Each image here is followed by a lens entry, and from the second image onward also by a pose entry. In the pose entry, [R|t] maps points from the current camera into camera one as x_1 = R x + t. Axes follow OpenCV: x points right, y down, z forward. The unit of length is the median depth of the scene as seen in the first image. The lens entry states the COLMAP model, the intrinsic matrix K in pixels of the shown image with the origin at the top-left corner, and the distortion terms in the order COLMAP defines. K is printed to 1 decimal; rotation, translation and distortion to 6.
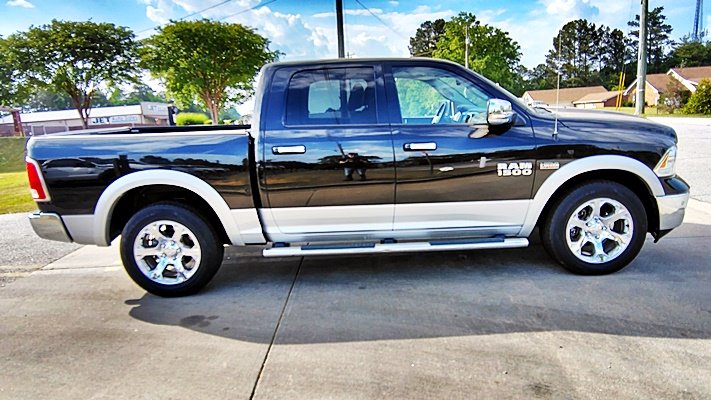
lens RADIAL K [[457.0, 0, 355.5], [0, 457.0, 200.0], [0, 0, 1]] dist [0.005781, 0.001092]
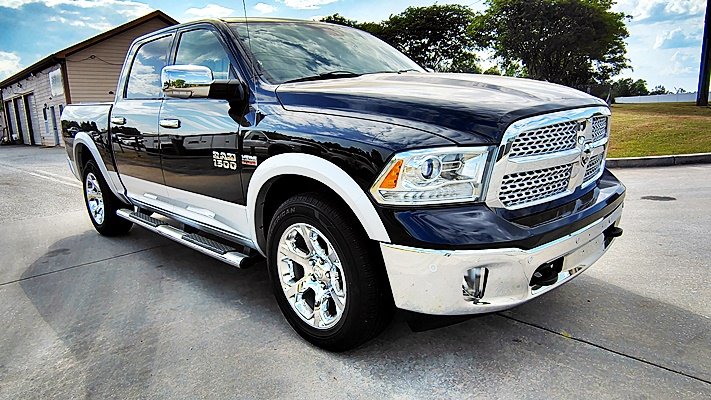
lens RADIAL K [[469.9, 0, 355.5], [0, 469.9, 200.0], [0, 0, 1]] dist [-0.006812, 0.004231]
pose [[0.696429, 0.166205, -0.698114, 0.964199], [-0.136788, 0.985719, 0.098219, -0.098538], [0.704469, 0.027091, 0.709218, 0.579910]]
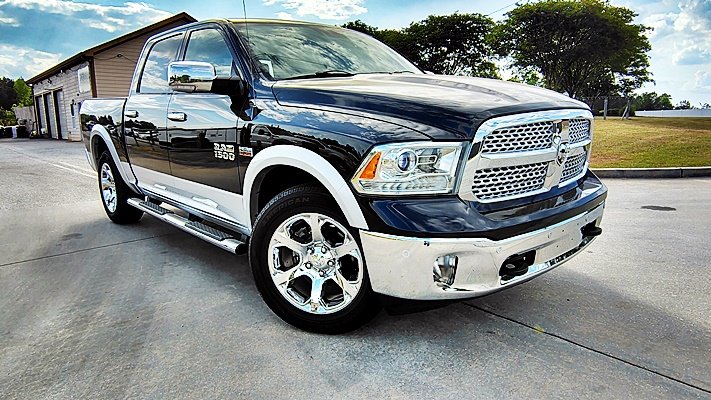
lens RADIAL K [[466.6, 0, 355.5], [0, 466.6, 200.0], [0, 0, 1]] dist [-0.003207, 0.000150]
pose [[0.664314, 0.184071, -0.724434, 1.018954], [-0.169953, 0.981014, 0.093417, -0.089950], [0.727875, 0.061061, 0.682985, 0.590935]]
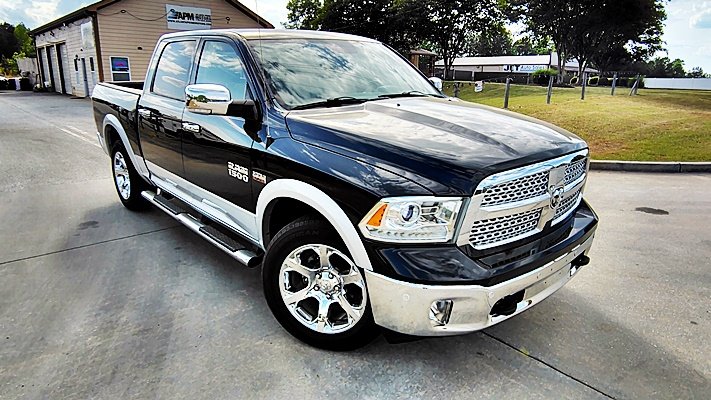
lens RADIAL K [[464.6, 0, 355.5], [0, 464.6, 200.0], [0, 0, 1]] dist [-0.002578, 0.000427]
pose [[0.653976, 0.271788, -0.706008, 1.021238], [-0.201058, 0.962116, 0.184140, -0.200876], [0.729309, 0.021526, 0.683846, 0.551011]]
